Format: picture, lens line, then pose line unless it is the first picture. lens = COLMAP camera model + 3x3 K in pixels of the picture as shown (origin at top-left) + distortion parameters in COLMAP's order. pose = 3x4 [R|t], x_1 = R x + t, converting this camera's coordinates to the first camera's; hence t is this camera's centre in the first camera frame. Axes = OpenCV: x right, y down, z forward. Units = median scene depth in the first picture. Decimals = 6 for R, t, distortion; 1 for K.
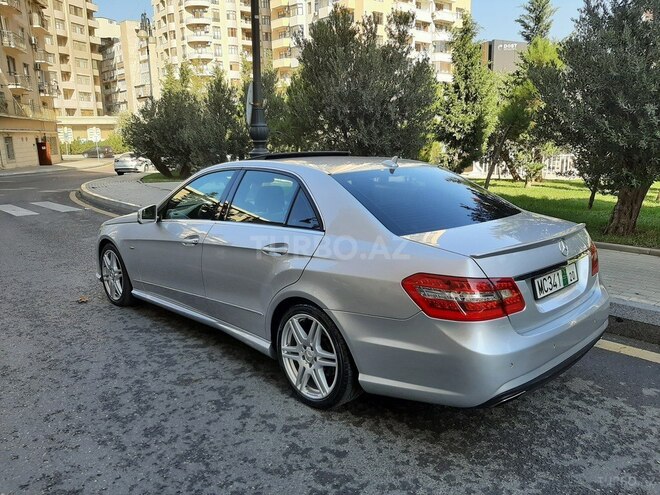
lens RADIAL K [[516.5, 0, 330.8], [0, 516.5, 247.3], [0, 0, 1]] dist [0.039486, -0.085487]
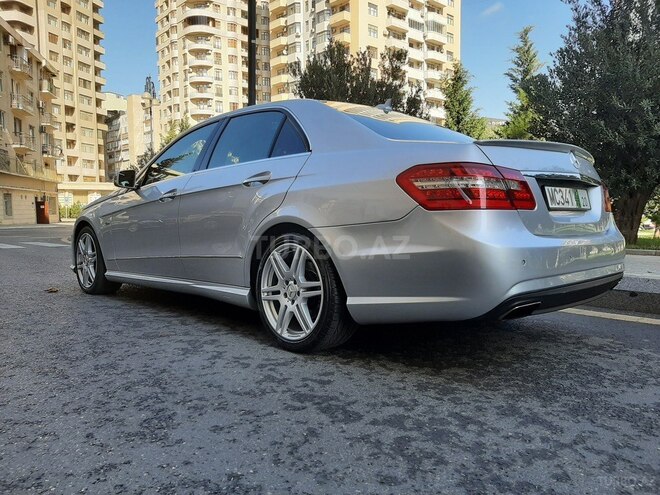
lens RADIAL K [[511.3, 0, 330.0], [0, 511.3, 247.5], [0, 0, 1]] dist [0.069890, -0.140592]
pose [[0.999861, 0.014601, 0.008061, 0.012313], [-0.013372, 0.990657, -0.135722, 0.198955], [-0.009967, 0.135595, 0.990714, 0.097080]]
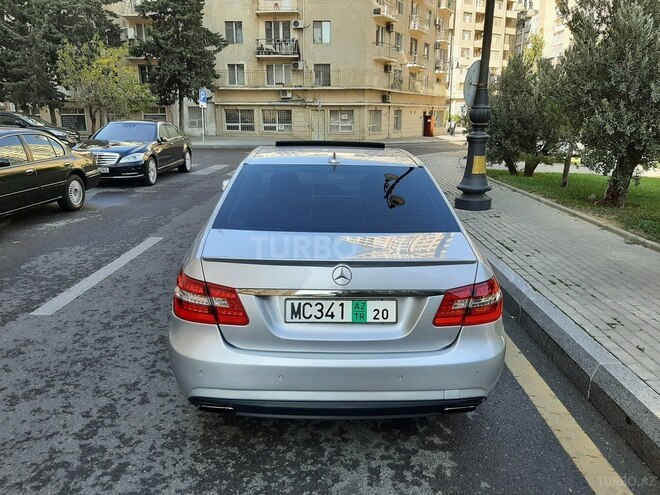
lens RADIAL K [[516.5, 0, 330.8], [0, 516.5, 247.3], [0, 0, 1]] dist [0.039486, -0.085487]
pose [[0.742864, 0.189636, -0.642022, 0.690550], [-0.159350, 0.981564, 0.105548, -0.092732], [0.650201, 0.023898, 0.759386, 0.251119]]
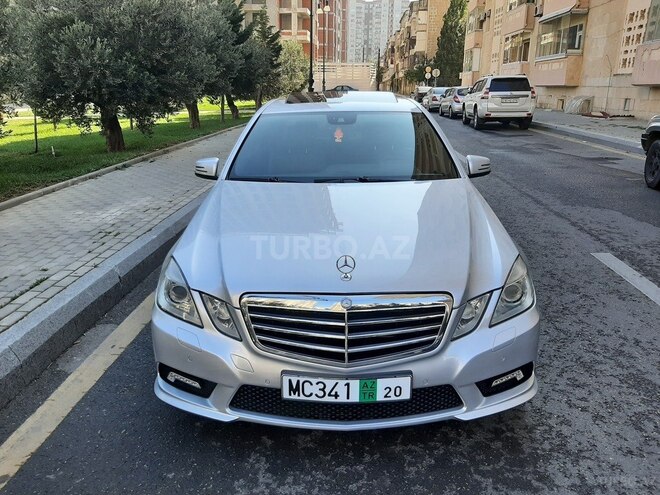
lens RADIAL K [[516.5, 0, 330.8], [0, 516.5, 247.3], [0, 0, 1]] dist [0.039486, -0.085487]
pose [[-0.712090, -0.188669, 0.676263, -0.858569], [0.156235, 0.896483, 0.414619, -0.365003], [-0.684484, 0.400902, -0.608900, 1.905167]]
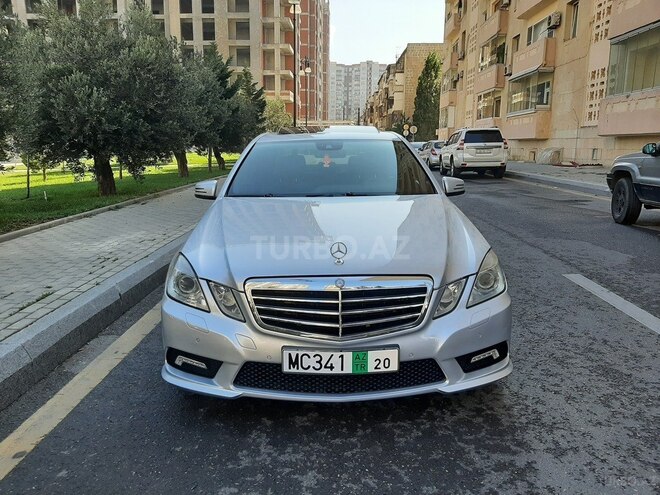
lens RADIAL K [[513.3, 0, 328.1], [0, 513.3, 249.0], [0, 0, 1]] dist [0.047729, -0.083235]
pose [[-0.732503, -0.112994, 0.671321, -0.907254], [0.155230, 0.932427, 0.326319, -0.325207], [-0.662830, 0.343238, -0.665465, 1.985132]]
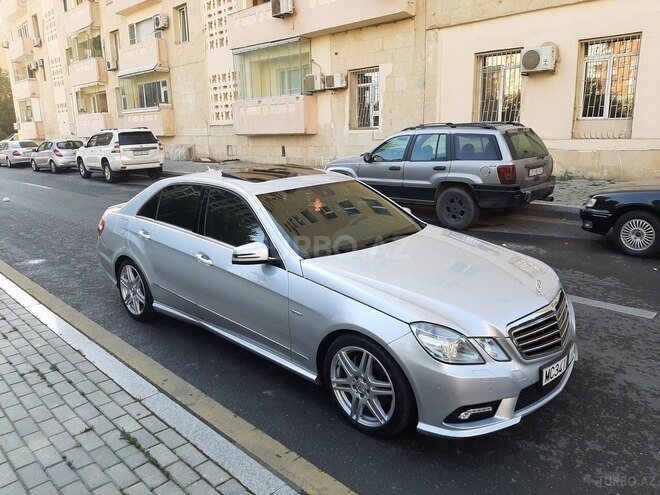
lens RADIAL K [[516.5, 0, 330.8], [0, 516.5, 247.3], [0, 0, 1]] dist [0.039486, -0.085487]
pose [[-0.997492, 0.056064, -0.043201, -0.145628], [0.032674, 0.906195, 0.421596, -0.537001], [0.062785, 0.419127, -0.905754, 2.273724]]
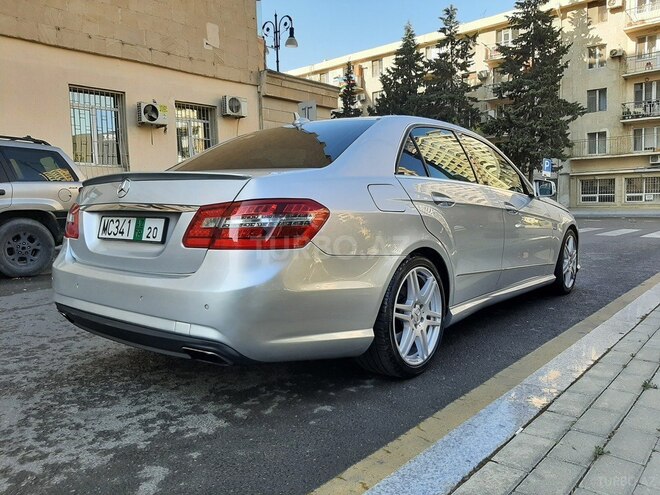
lens RADIAL K [[516.5, 0, 330.8], [0, 516.5, 247.3], [0, 0, 1]] dist [0.039486, -0.085487]
pose [[0.135994, 0.103472, -0.985291, 0.951761], [-0.186261, 0.979466, 0.077152, -0.023675], [0.973043, 0.173029, 0.152475, 0.869890]]
